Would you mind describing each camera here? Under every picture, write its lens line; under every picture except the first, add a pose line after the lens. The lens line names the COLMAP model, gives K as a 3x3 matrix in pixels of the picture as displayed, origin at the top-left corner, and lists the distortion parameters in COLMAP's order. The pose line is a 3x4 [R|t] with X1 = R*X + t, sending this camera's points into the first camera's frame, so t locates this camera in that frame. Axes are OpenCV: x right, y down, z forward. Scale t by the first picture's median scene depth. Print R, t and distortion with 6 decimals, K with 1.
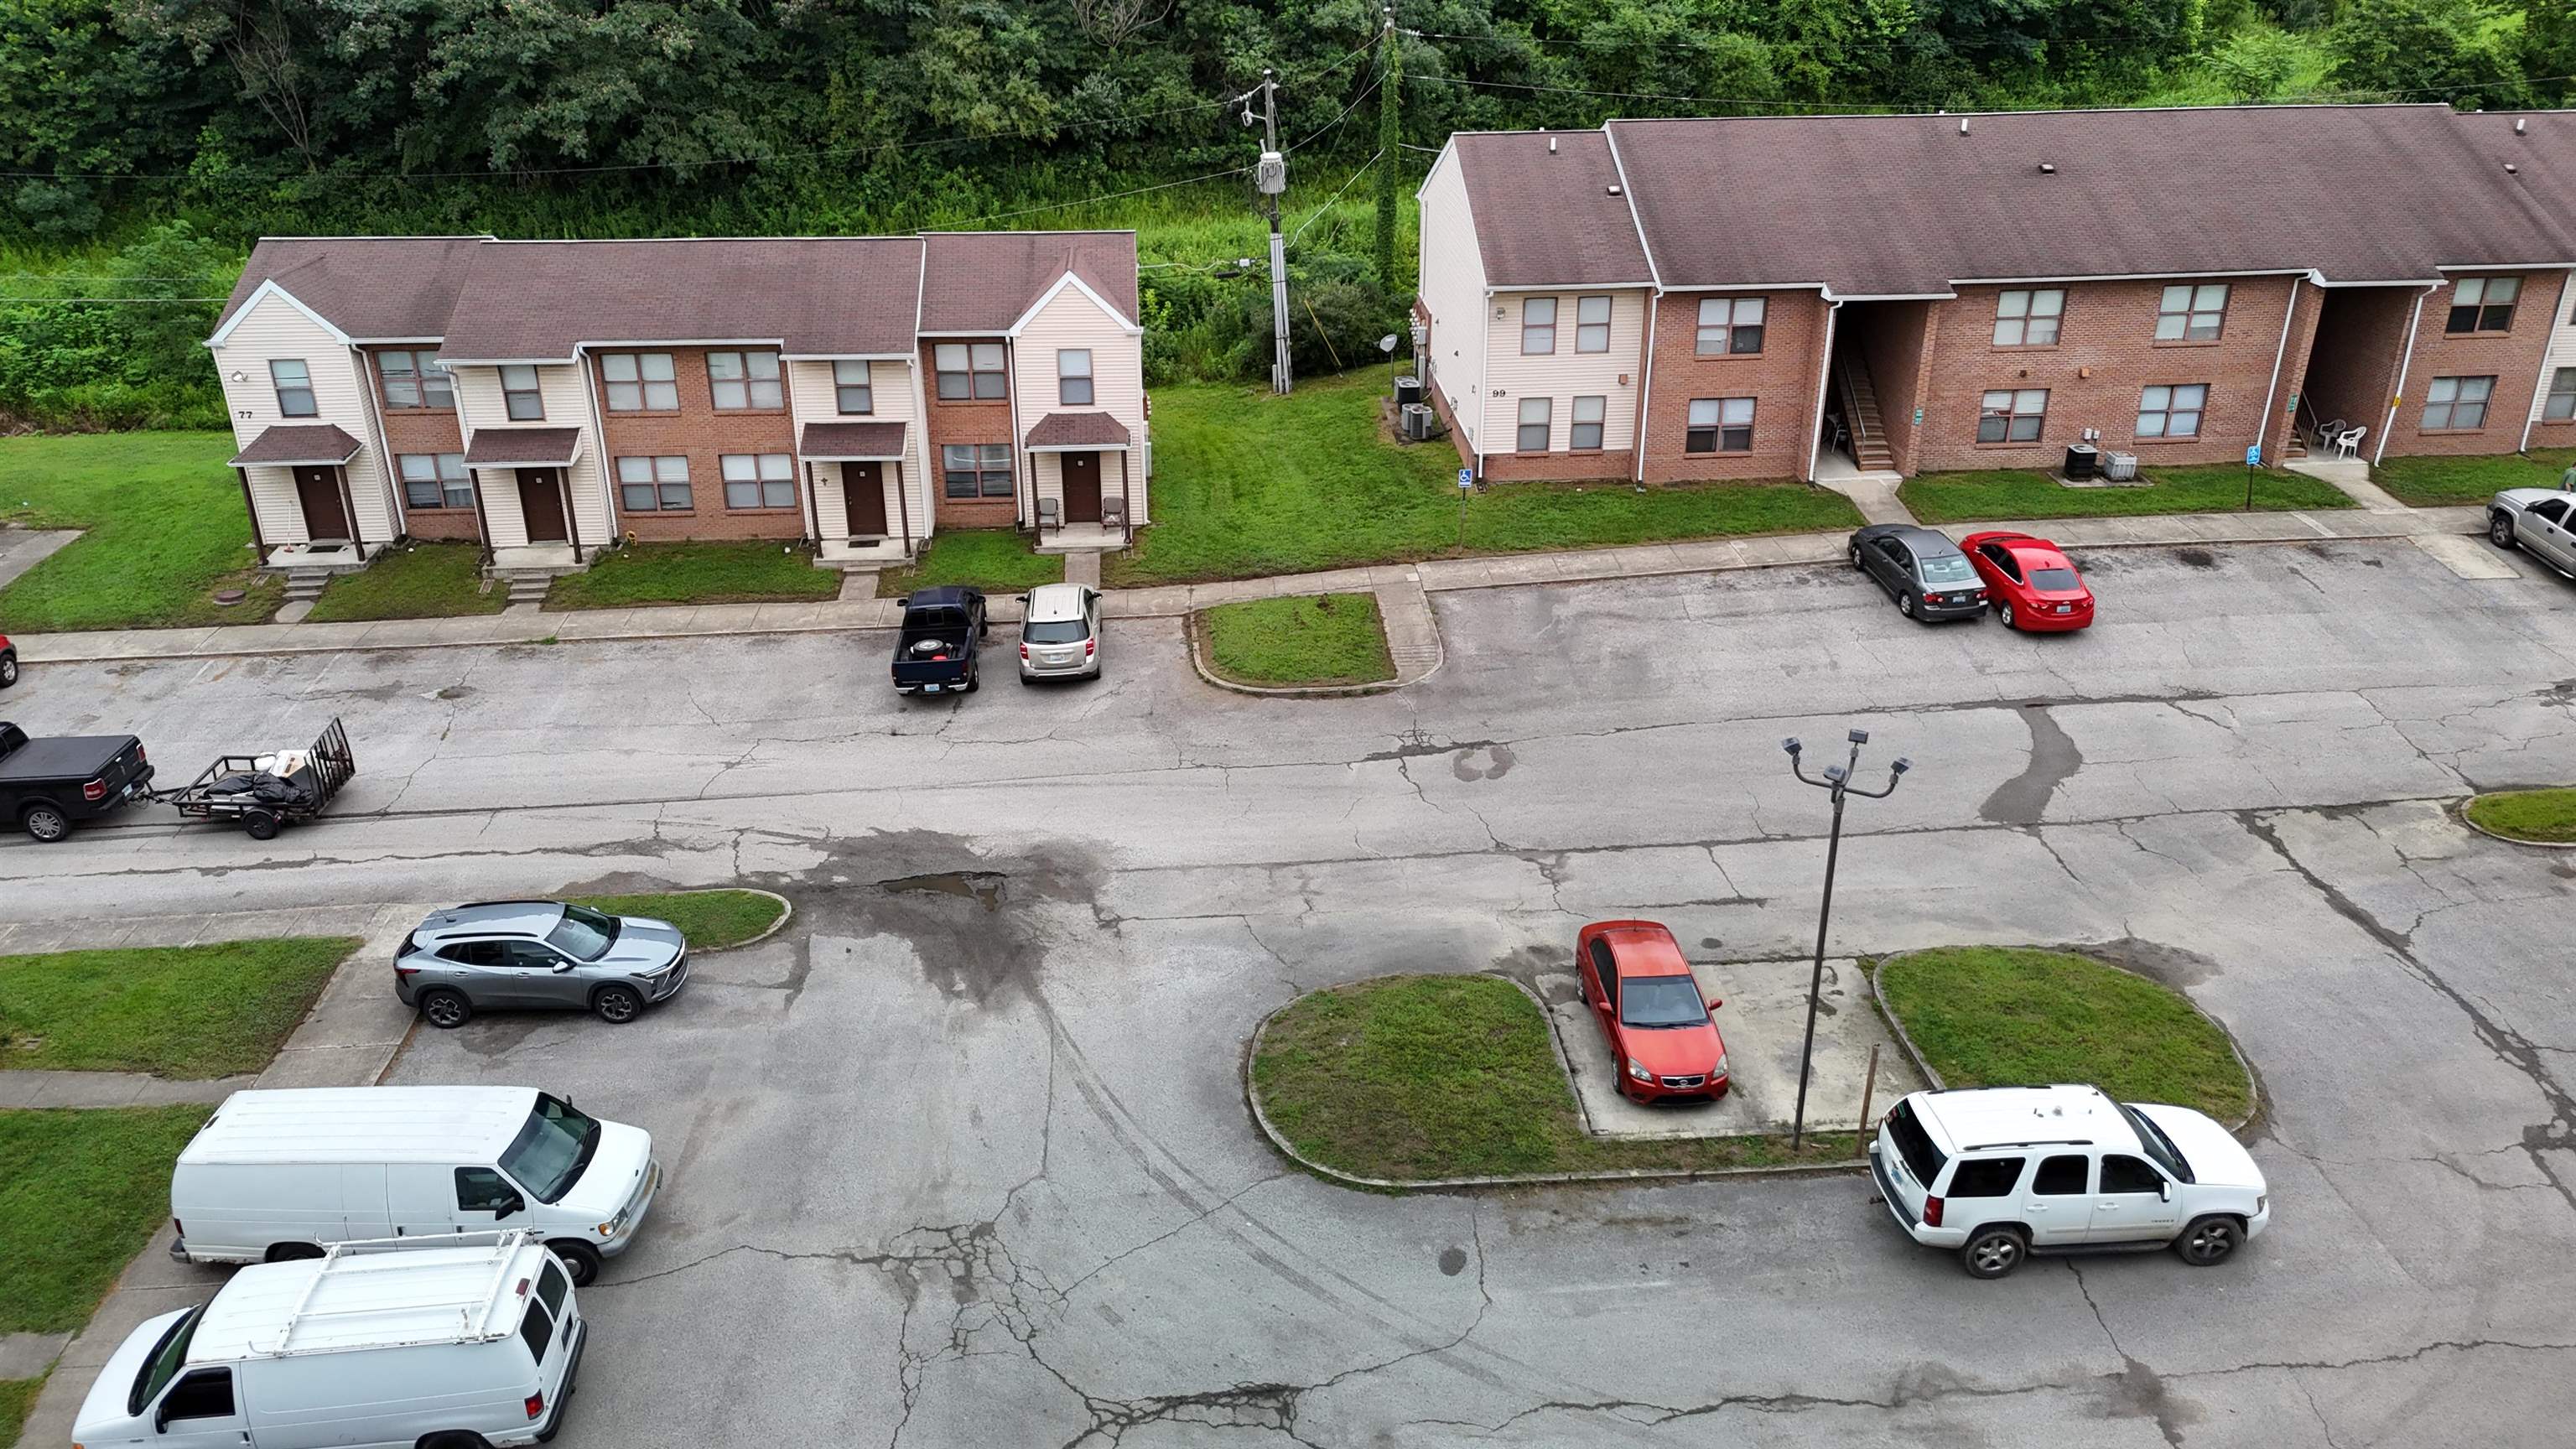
lens RADIAL K [[1893.2, 0, 1296.2], [0, 1893.2, 716.3], [0, 0, 1]] dist [0.085412, -0.084063]
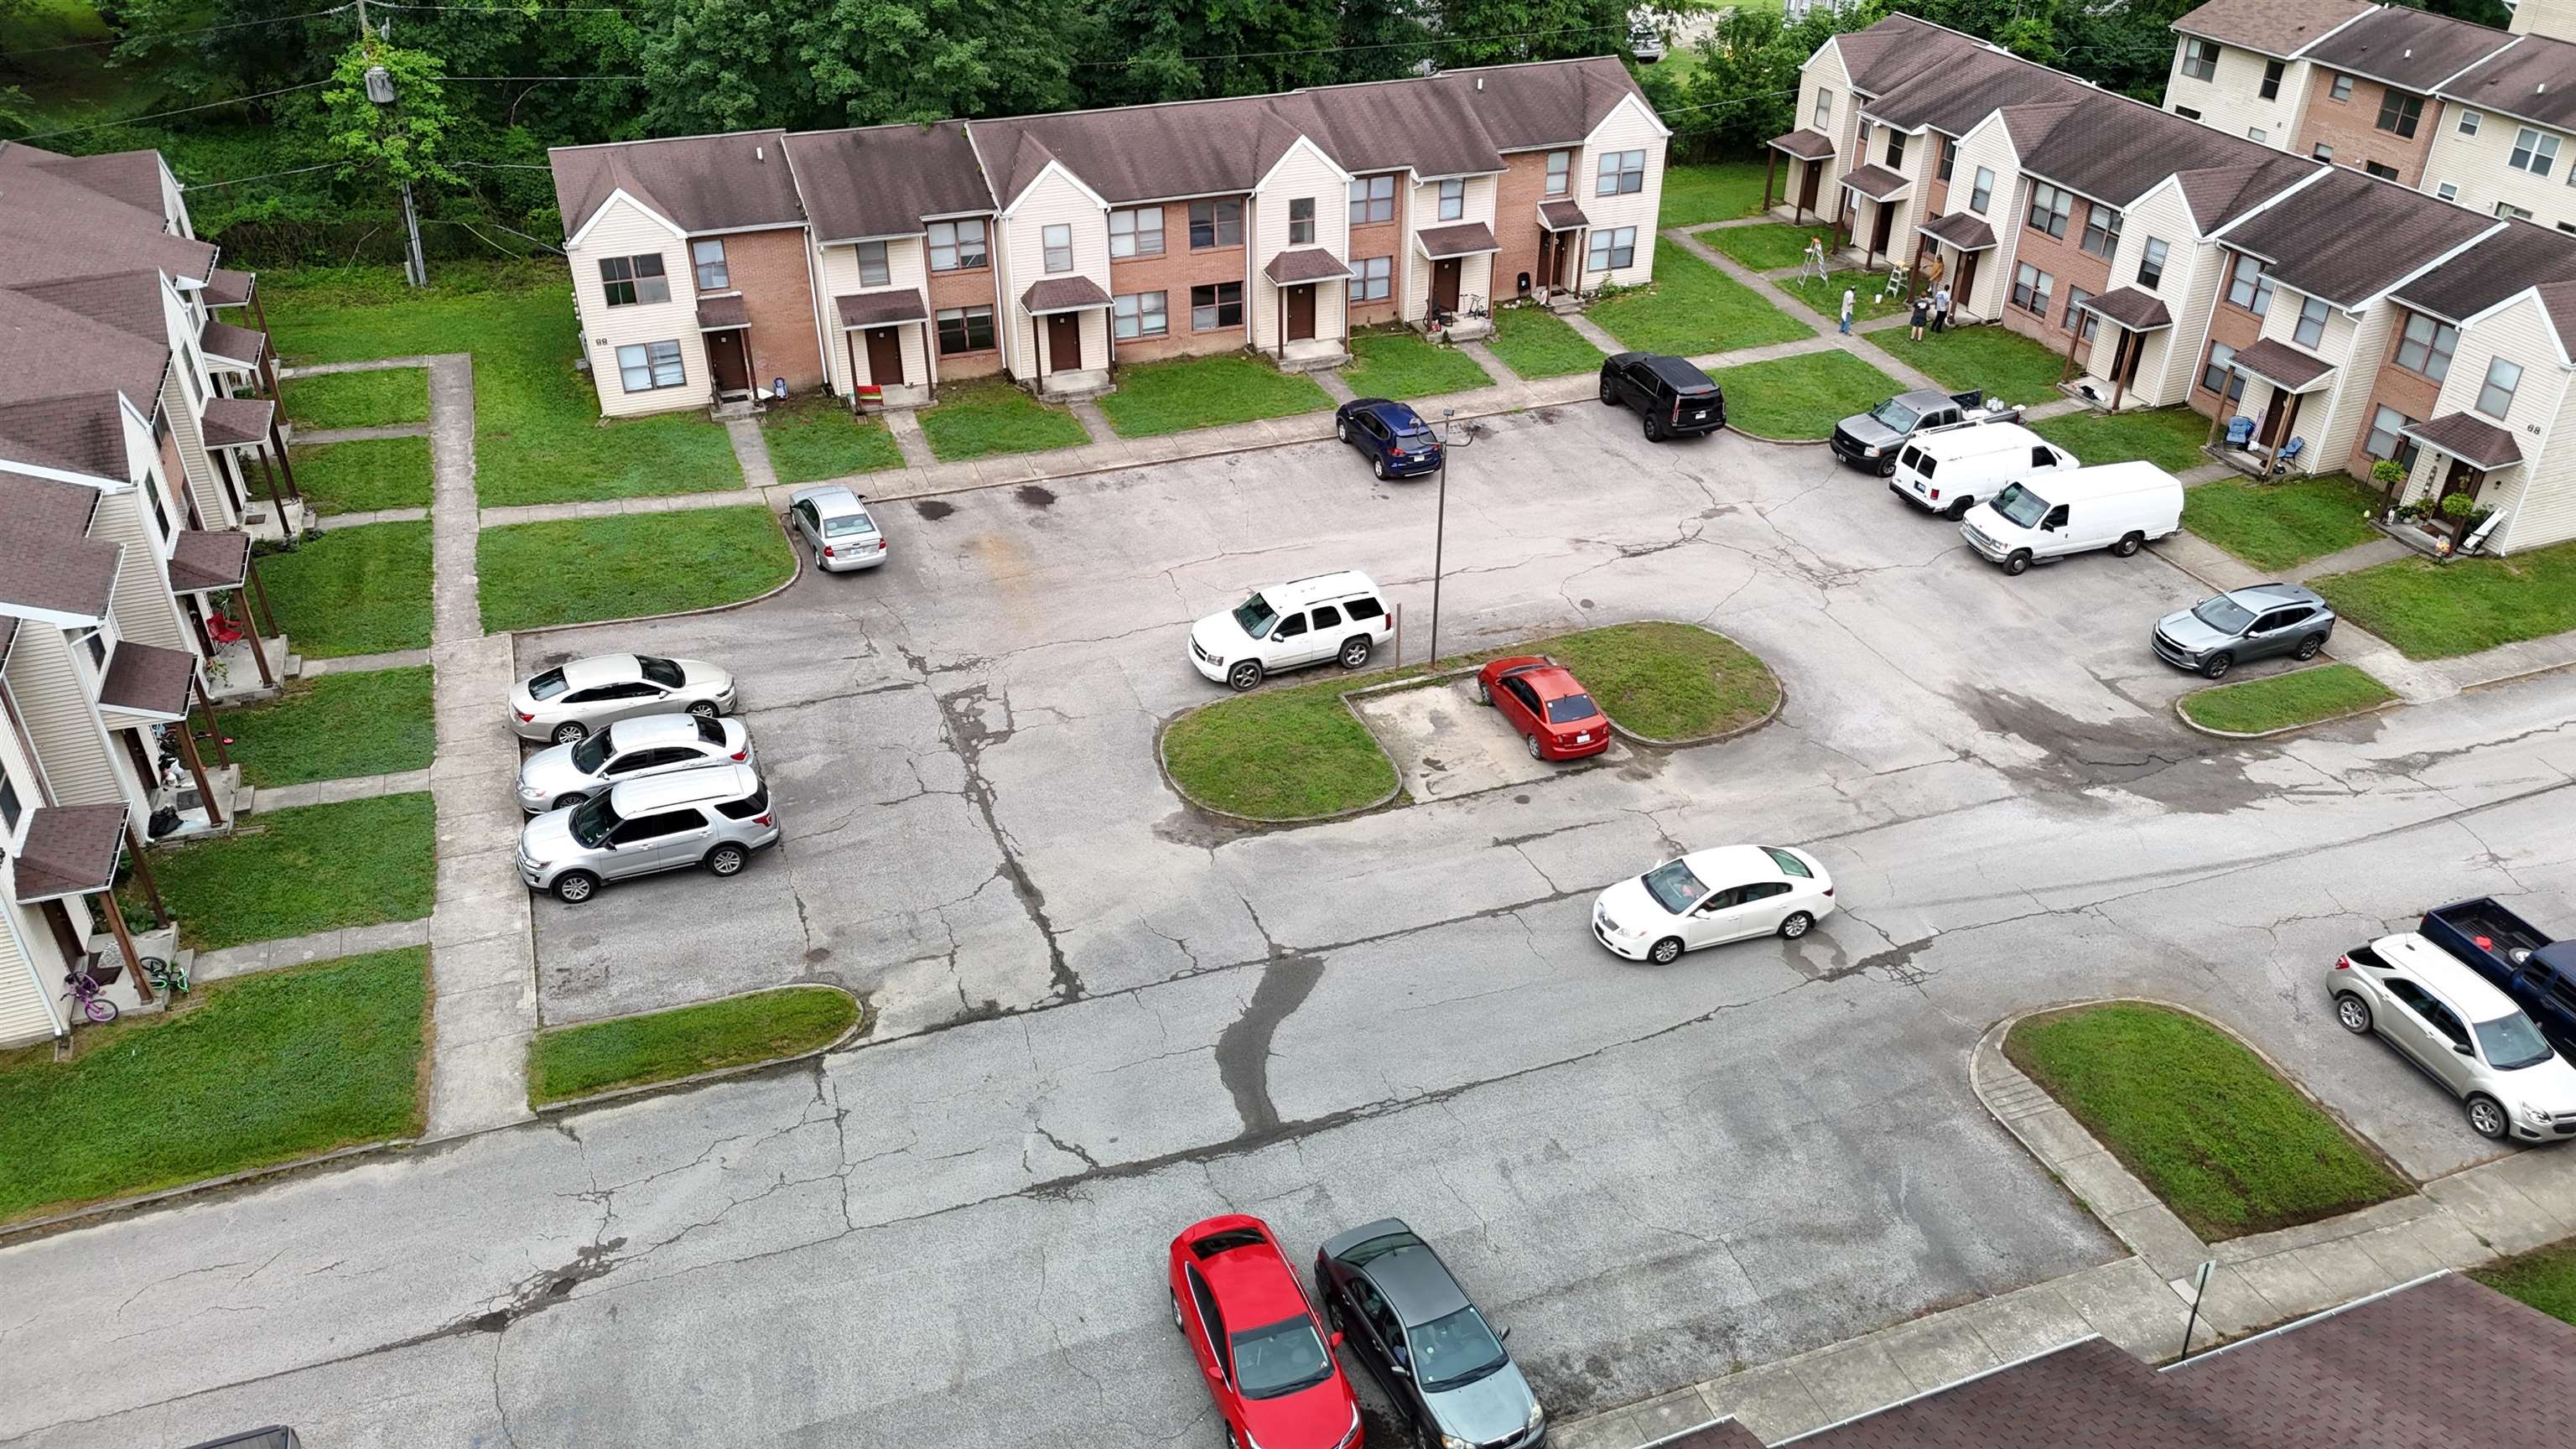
lens RADIAL K [[1893.2, 0, 1296.2], [0, 1893.2, 716.3], [0, 0, 1]] dist [0.085412, -0.084063]
pose [[-0.959720, 0.145805, -0.240163, 0.606972], [-0.122220, 0.553026, 0.824151, -0.864147], [0.252982, 0.820307, -0.512930, 1.436997]]
